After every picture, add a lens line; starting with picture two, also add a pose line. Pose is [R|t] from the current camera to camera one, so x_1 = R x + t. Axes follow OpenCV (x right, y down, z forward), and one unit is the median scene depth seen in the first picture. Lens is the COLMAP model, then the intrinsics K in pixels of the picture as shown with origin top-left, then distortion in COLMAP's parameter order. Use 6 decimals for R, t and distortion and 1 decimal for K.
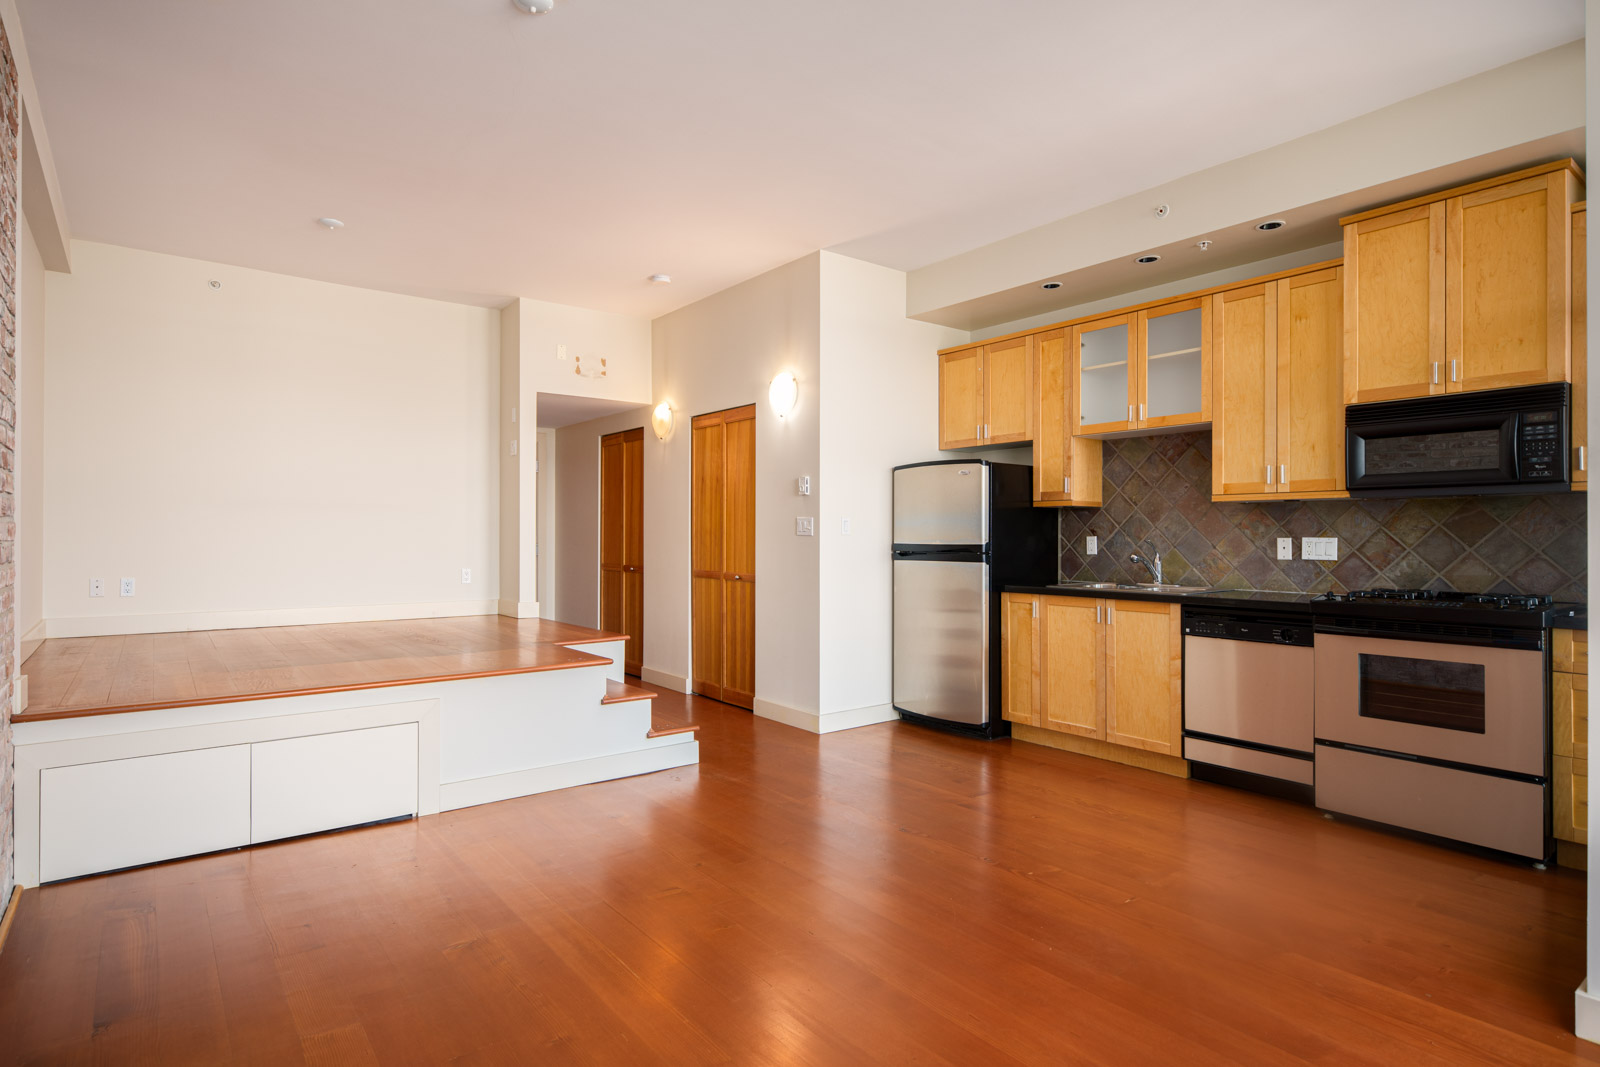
lens RADIAL K [[846.6, 0, 805.9], [0, 846.6, 532.5], [0, 0, 1]] dist [0.000987, 0.000073]
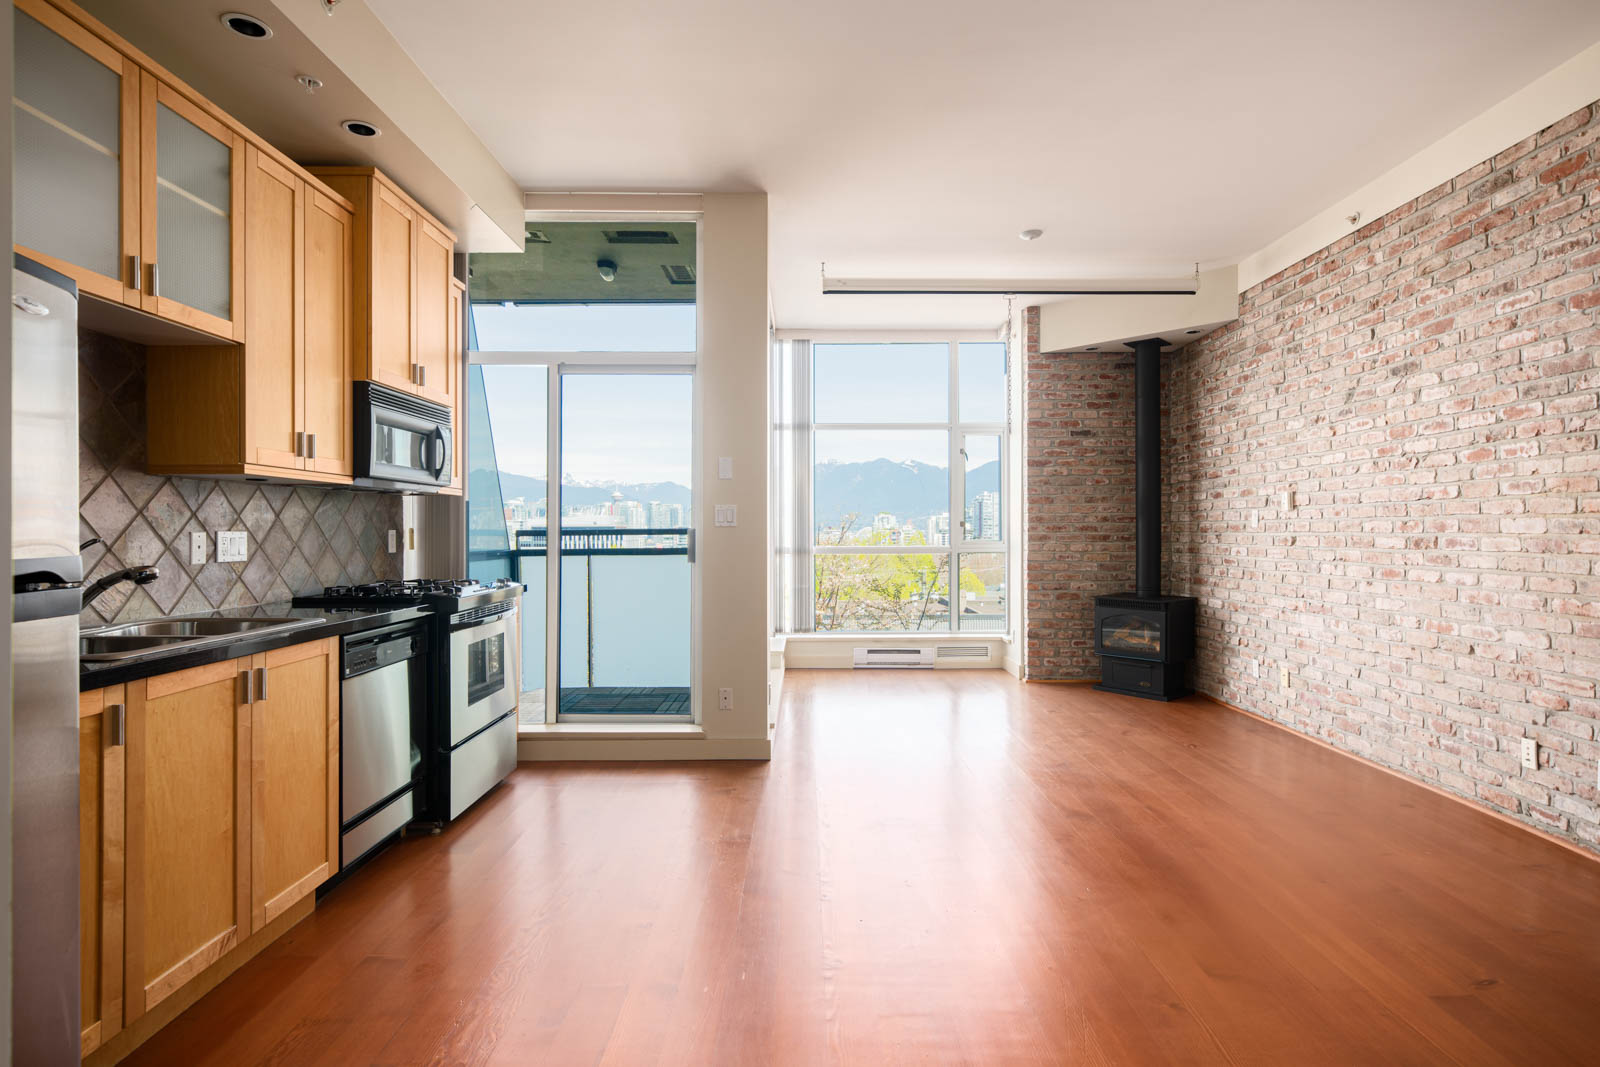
lens RADIAL K [[825.2, 0, 806.9], [0, 825.2, 526.1], [0, 0, 1]] dist [-0.000431, 0.000184]
pose [[-0.789019, 0.001867, 0.614366, -0.194823], [-0.002336, 0.999979, -0.006039, 0.004184], [-0.614365, -0.006200, -0.788998, 1.101157]]
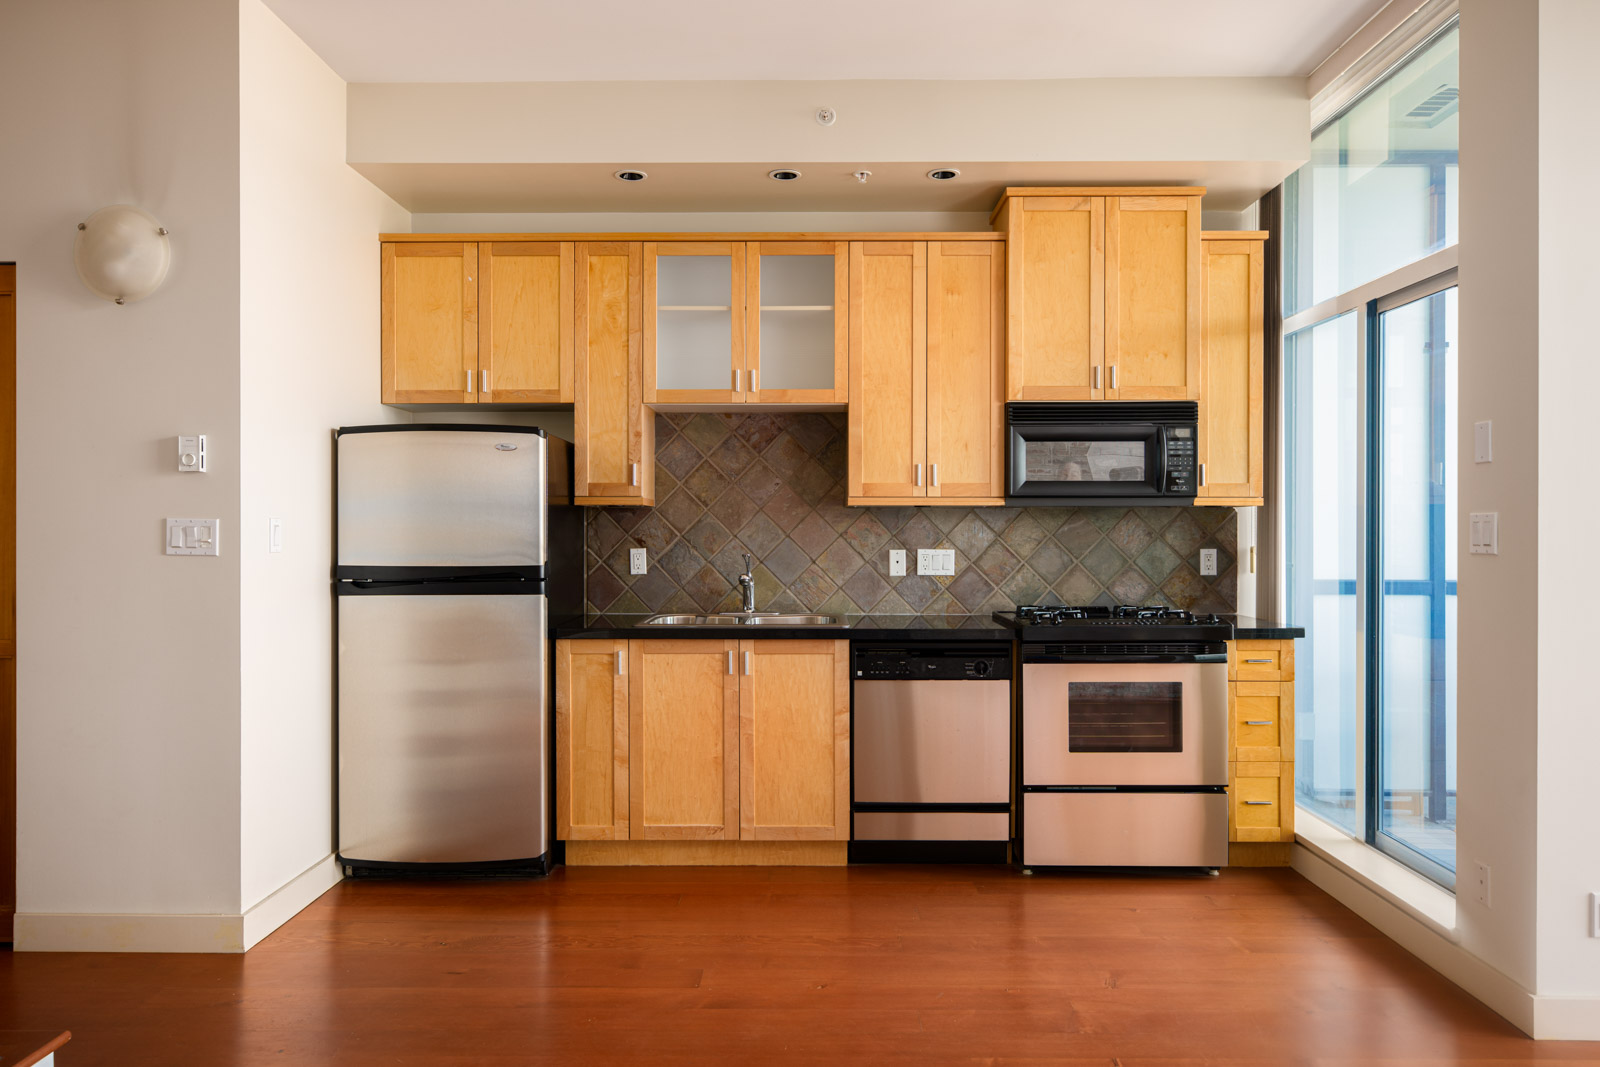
lens RADIAL K [[1066.1, 0, 804.5], [0, 1066.1, 531.1], [0, 0, 1]] dist [-0.001216, 0.004875]
pose [[0.625640, -0.002490, 0.780108, -0.285818], [-0.002226, 0.999985, 0.004978, -0.015675], [-0.780109, -0.004851, 0.625625, 0.371461]]
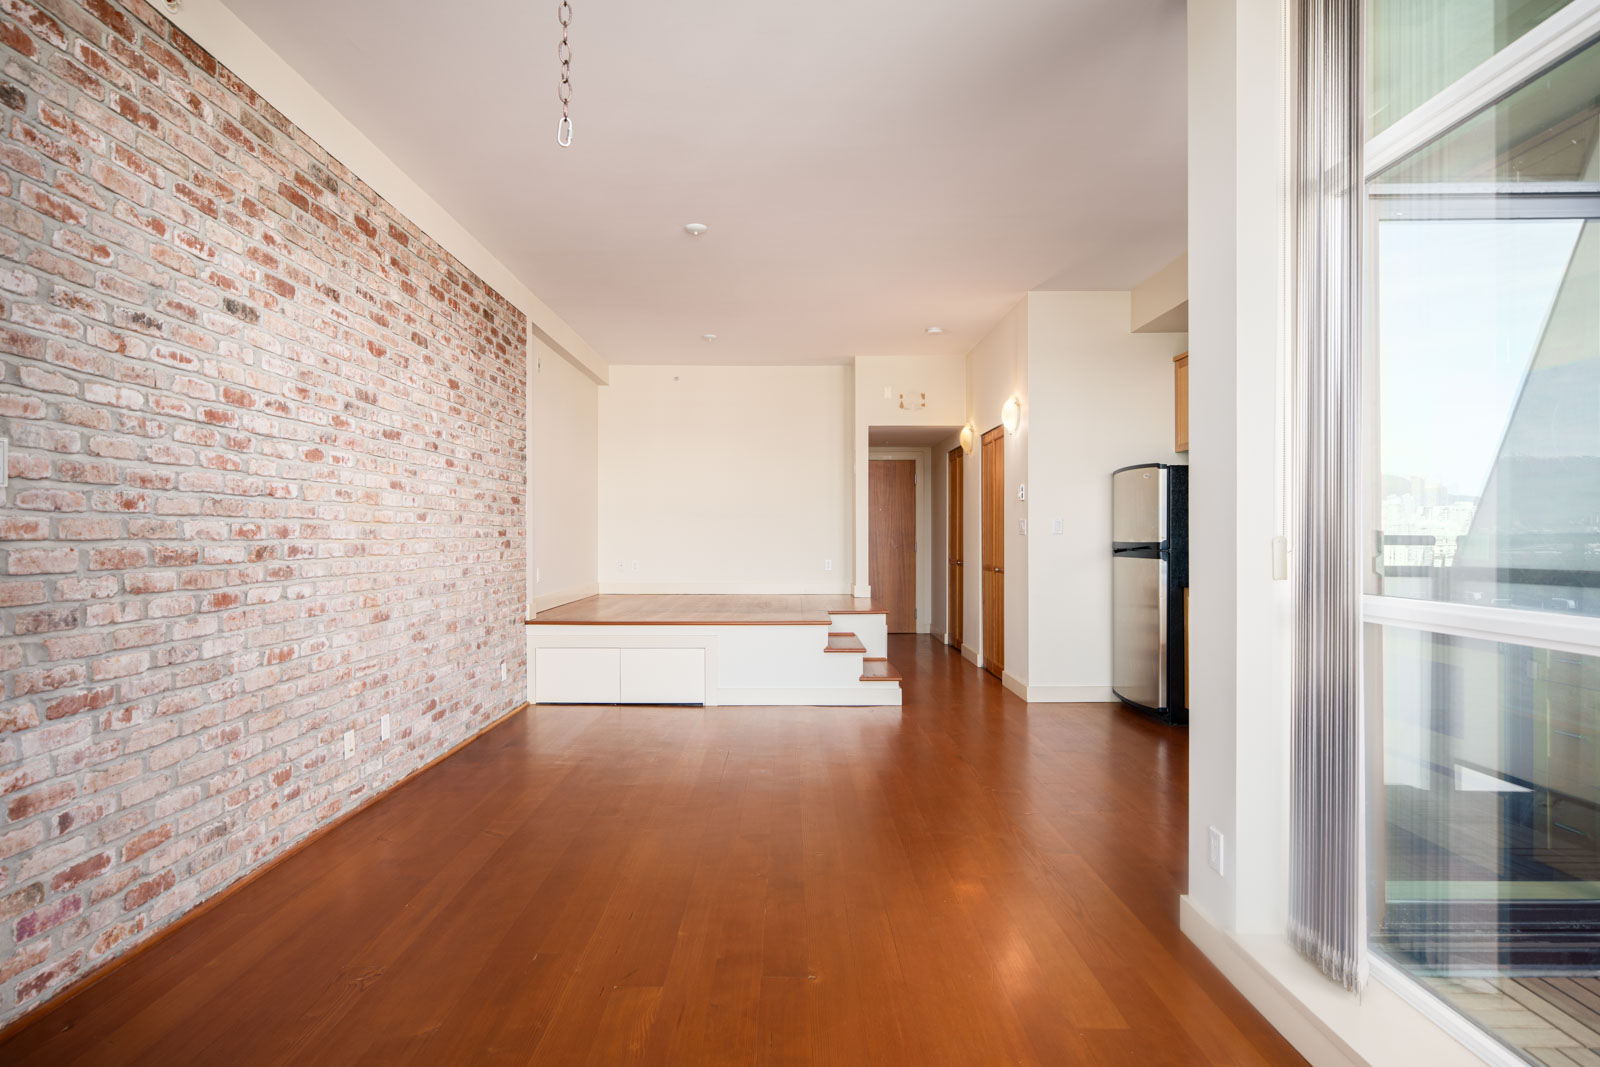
lens RADIAL K [[848.0, 0, 780.4], [0, 848.0, 536.2], [0, 0, 1]] dist [0.002796, 0.001401]
pose [[0.781302, -0.002022, -0.624150, 0.519671], [0.004163, 0.999989, 0.001972, 0.002355], [0.624139, -0.004139, 0.781302, -0.149895]]
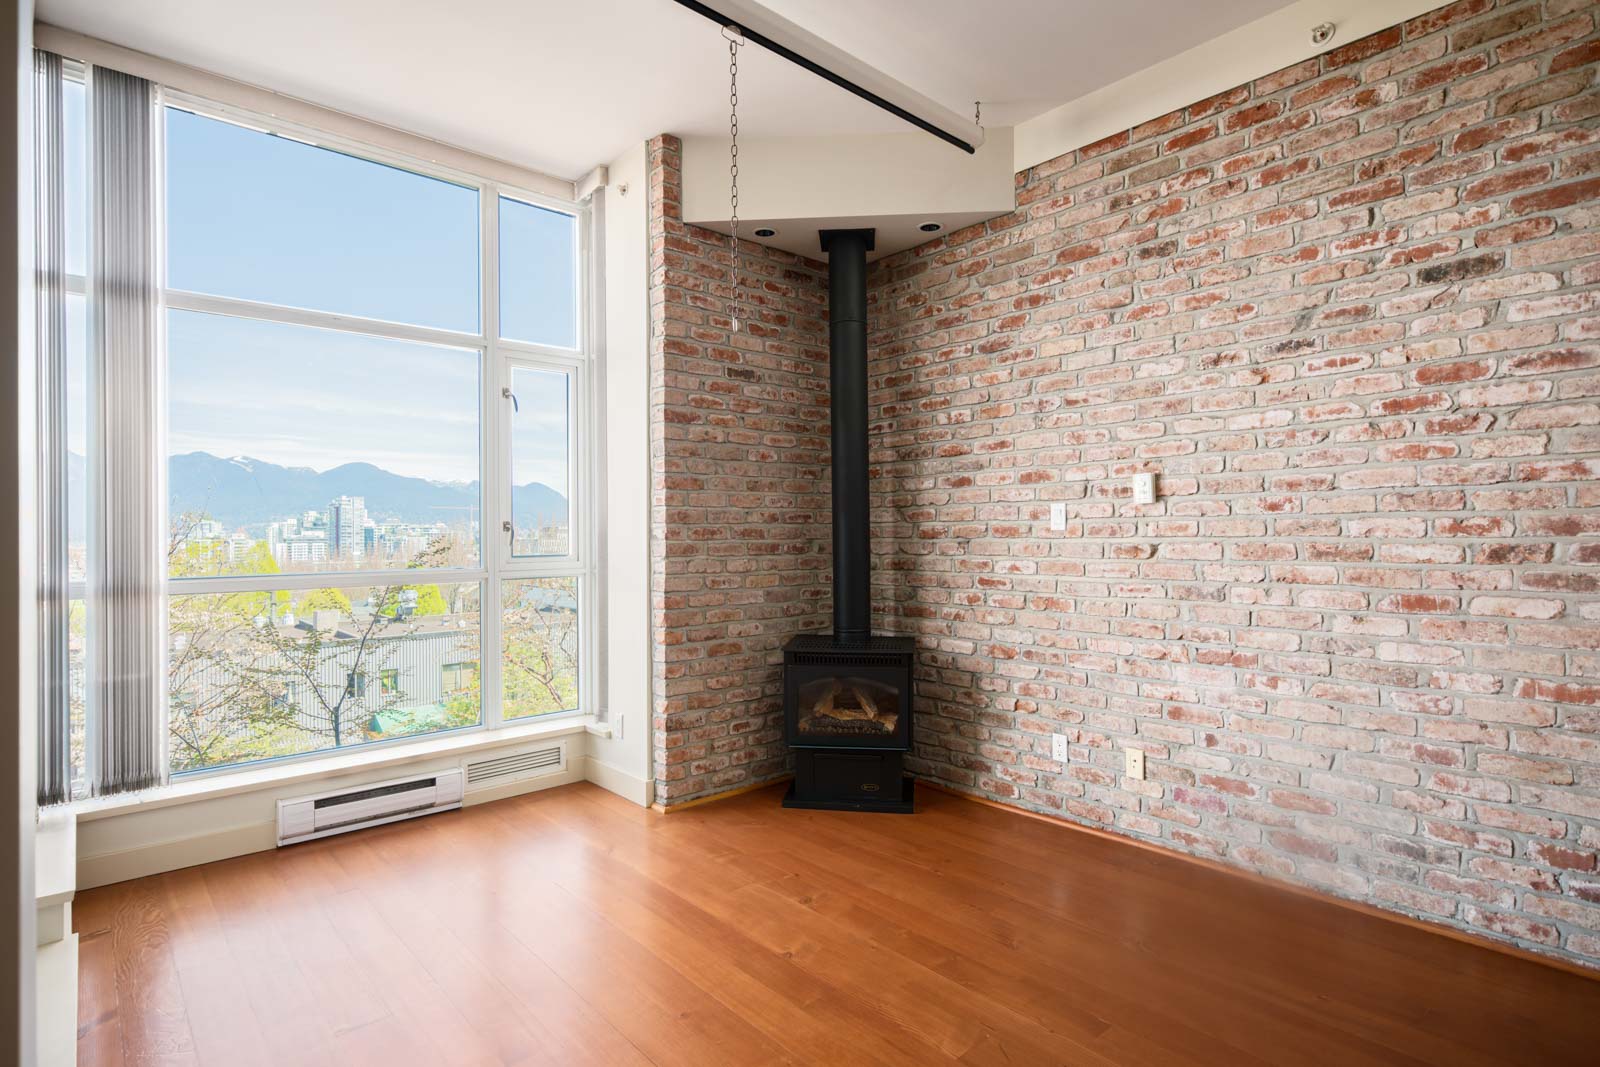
lens RADIAL K [[813.2, 0, 804.4], [0, 813.2, 532.9], [0, 0, 1]] dist [0.000304, 0.000570]
pose [[-0.997812, 0.004117, -0.065983, 0.273355], [0.004507, 0.999973, -0.005755, 0.003211], [0.065958, -0.006040, -0.997804, 0.554624]]
